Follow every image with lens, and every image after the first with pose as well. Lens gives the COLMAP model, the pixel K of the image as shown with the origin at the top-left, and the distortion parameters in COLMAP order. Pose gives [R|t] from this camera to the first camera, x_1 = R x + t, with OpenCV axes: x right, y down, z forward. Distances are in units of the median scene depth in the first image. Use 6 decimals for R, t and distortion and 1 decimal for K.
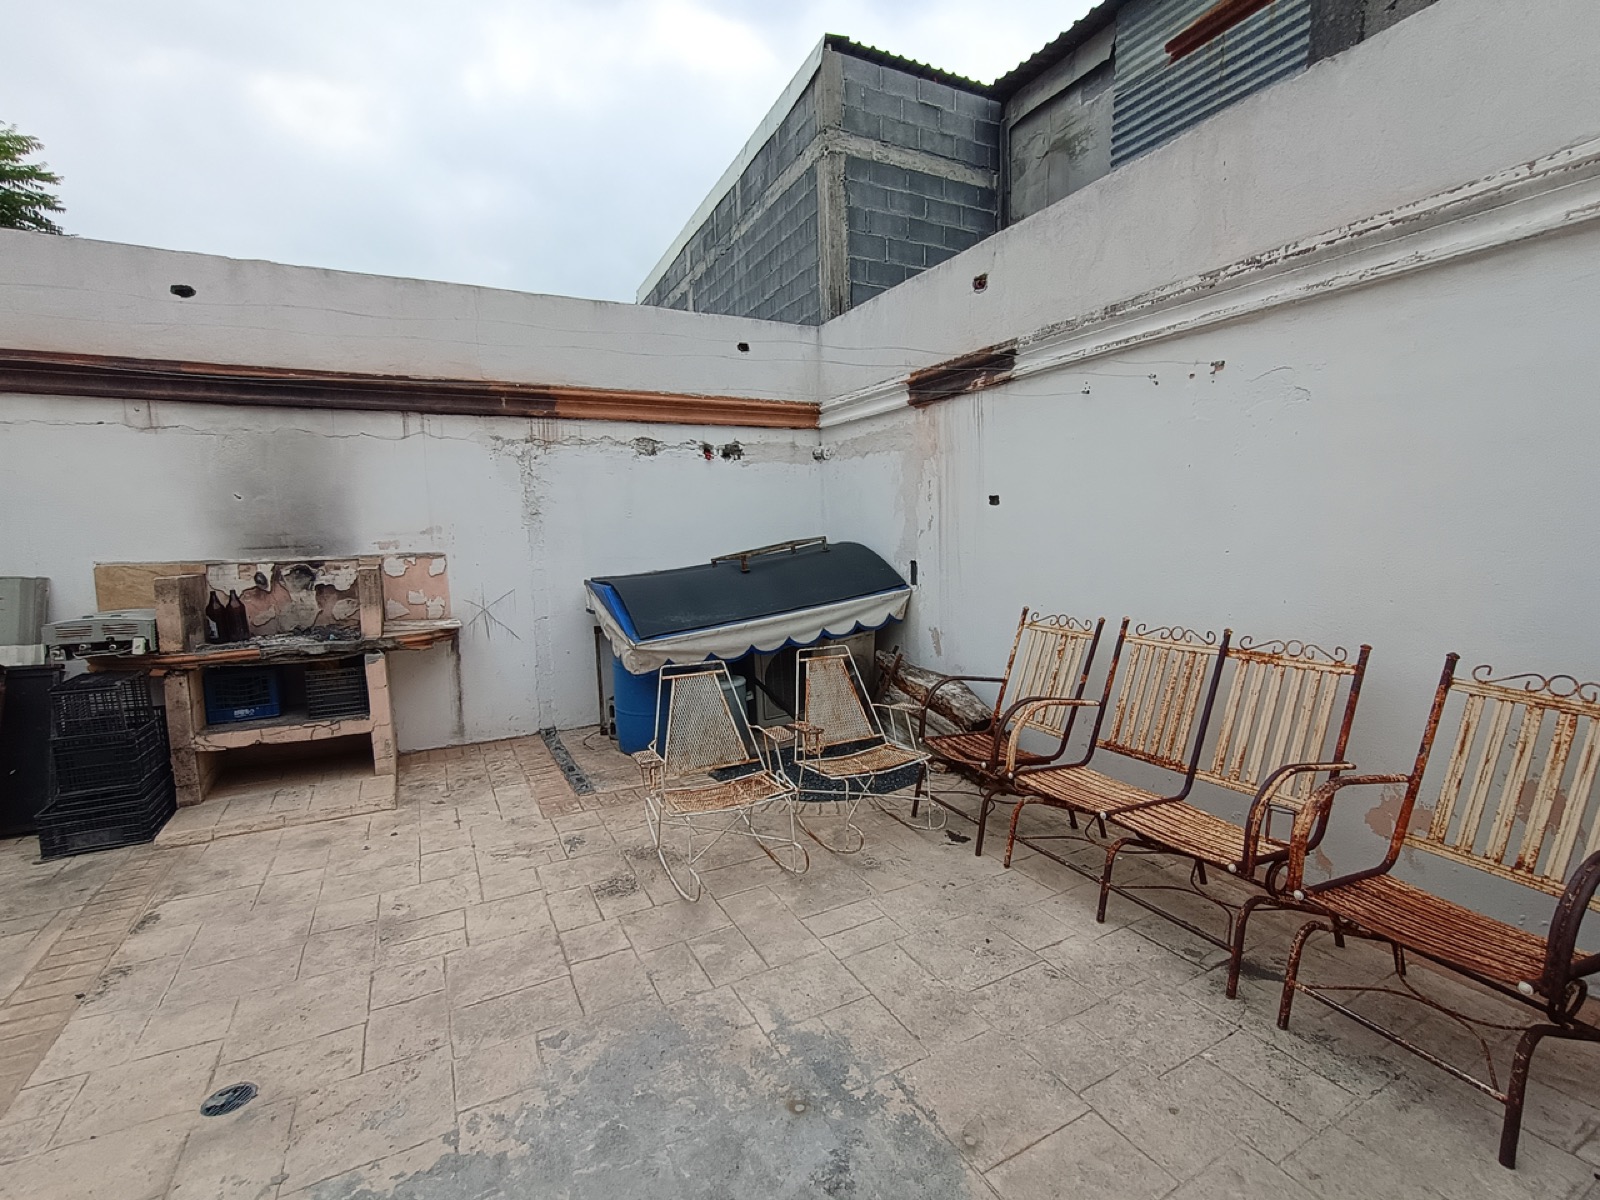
lens RADIAL K [[728.6, 0, 797.4], [0, 728.6, 600.9], [0, 0, 1]] dist [0.002078, -0.000146]
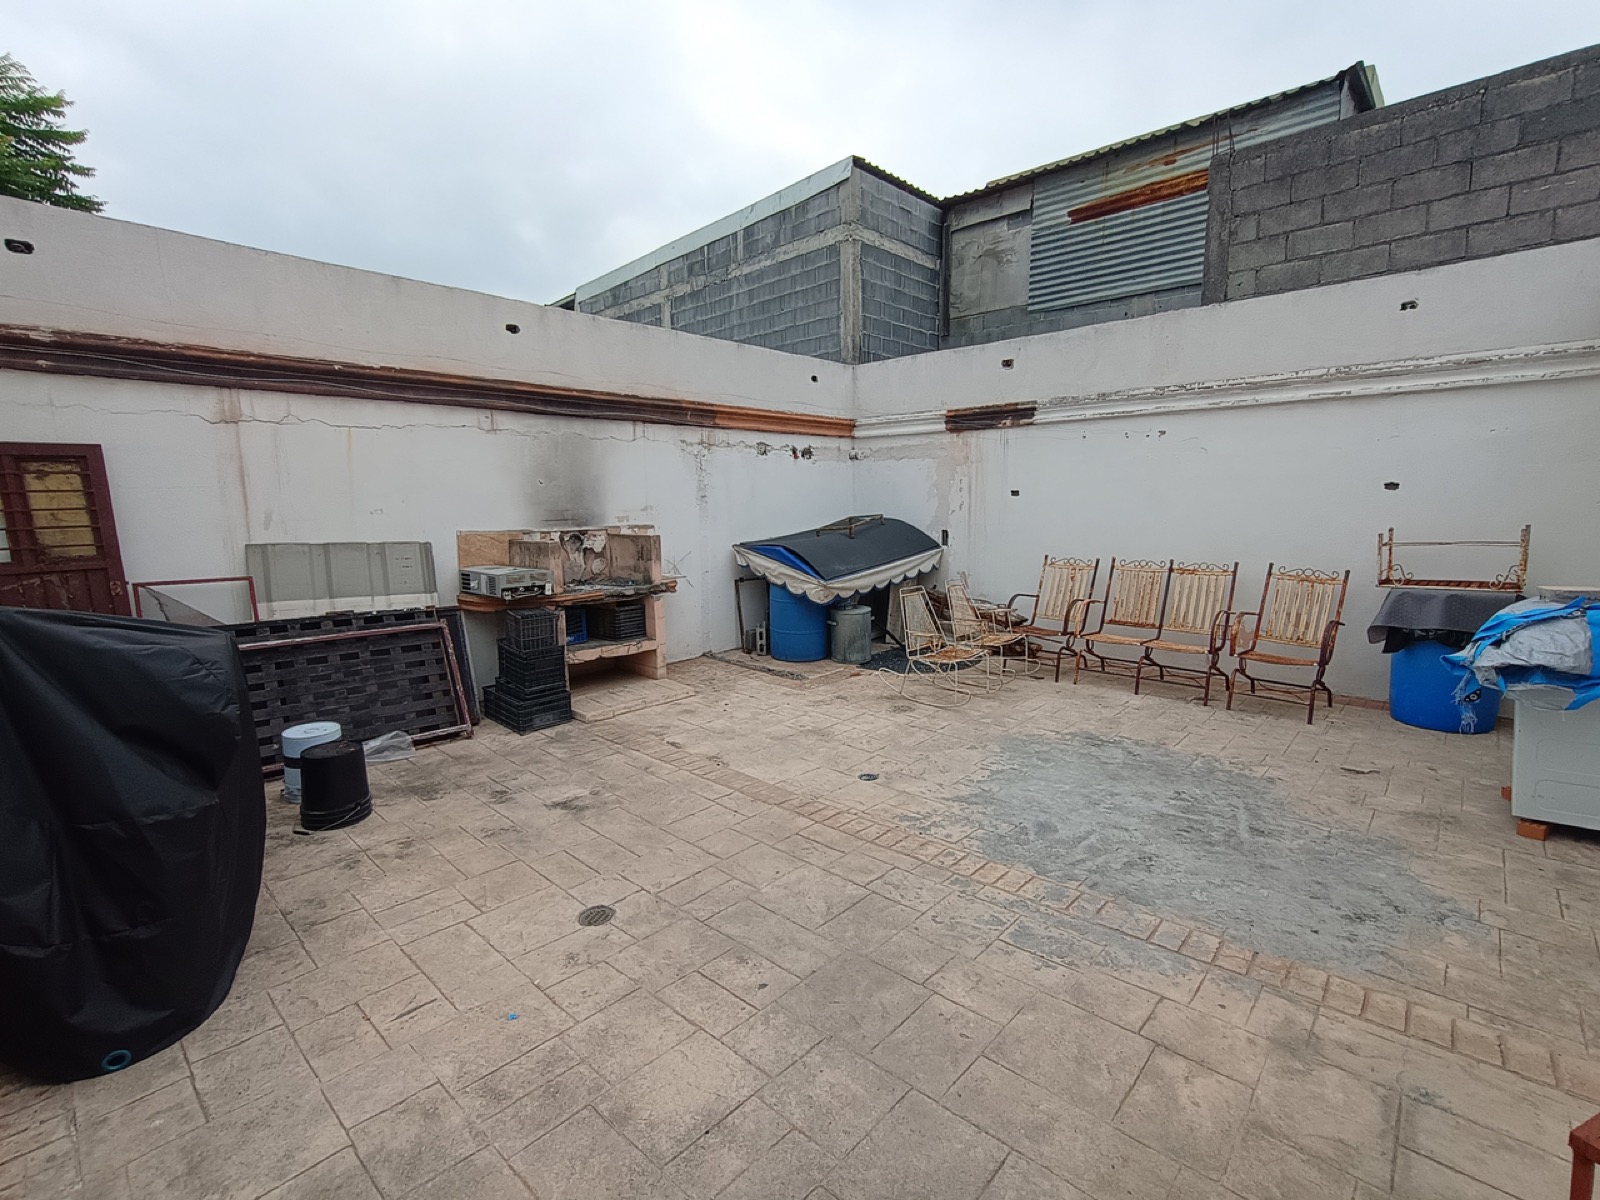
lens RADIAL K [[728.6, 0, 797.4], [0, 728.6, 600.9], [0, 0, 1]] dist [0.002078, -0.000146]
pose [[0.942717, -0.034154, 0.331840, -0.720725], [0.023473, 0.999071, 0.036143, 0.035916], [-0.332767, -0.026284, 0.942643, -0.403782]]
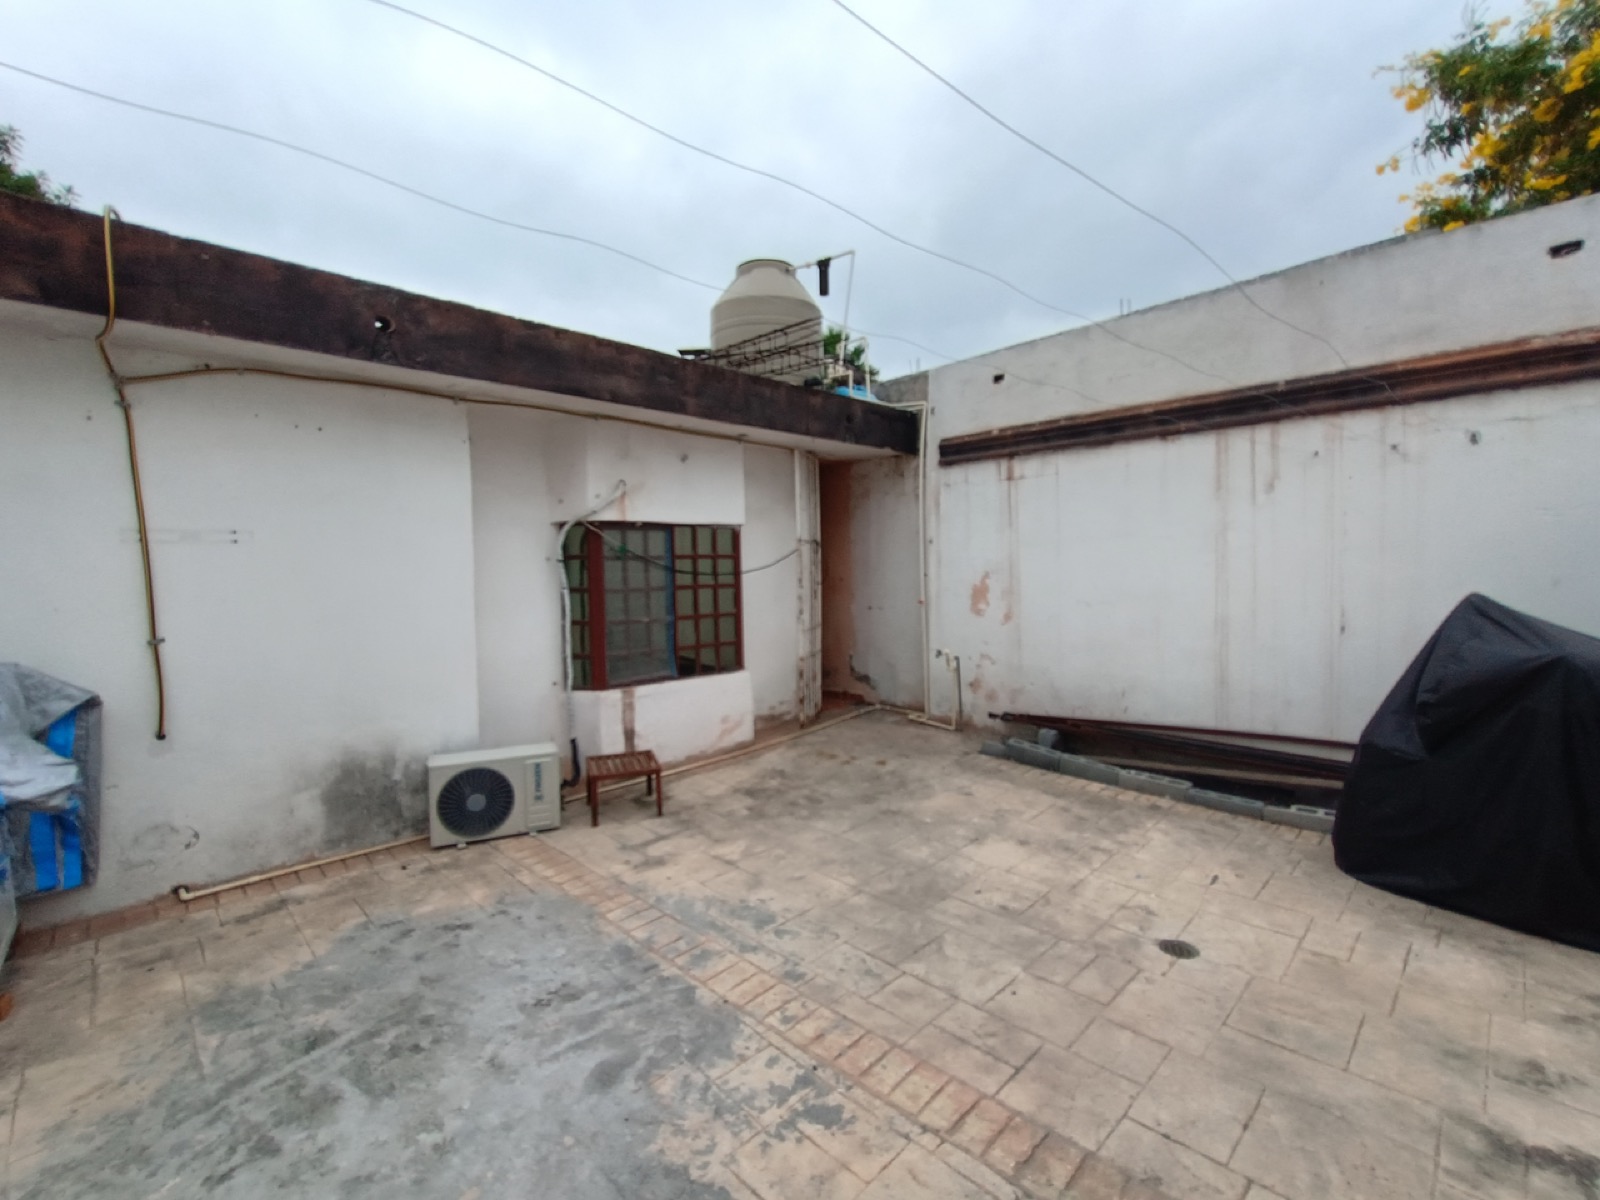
lens RADIAL K [[718.2, 0, 798.1], [0, 718.2, 595.5], [0, 0, 1]] dist [-0.000015, 0.000221]
pose [[-0.956797, 0.054773, -0.285550, -0.233097], [0.014558, 0.989889, 0.141096, -0.058625], [0.290391, 0.130843, -0.947920, 0.653549]]
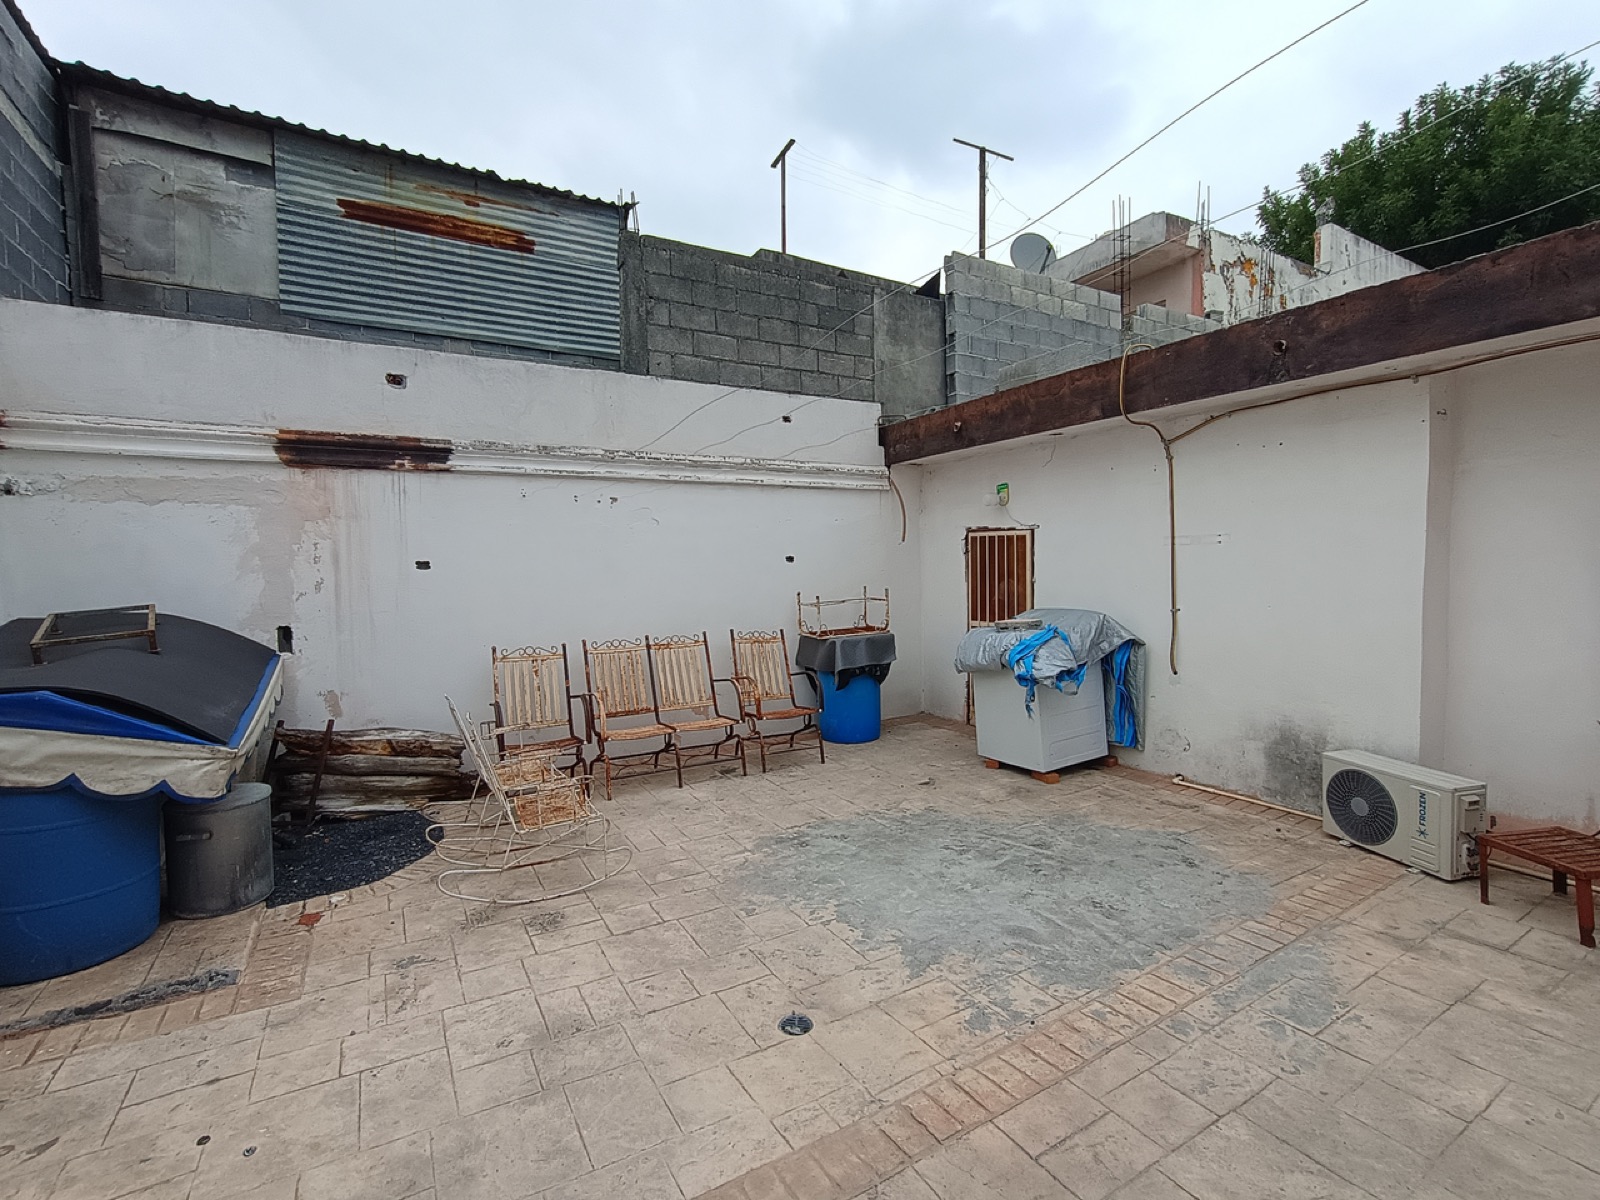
lens RADIAL K [[726.4, 0, 807.0], [0, 726.4, 600.3], [0, 0, 1]] dist [0.000716, -0.000062]
pose [[-0.052938, -0.019879, 0.998400, -0.874878], [0.120976, 0.992310, 0.026173, -0.034194], [-0.991243, 0.122168, -0.050126, 0.412349]]
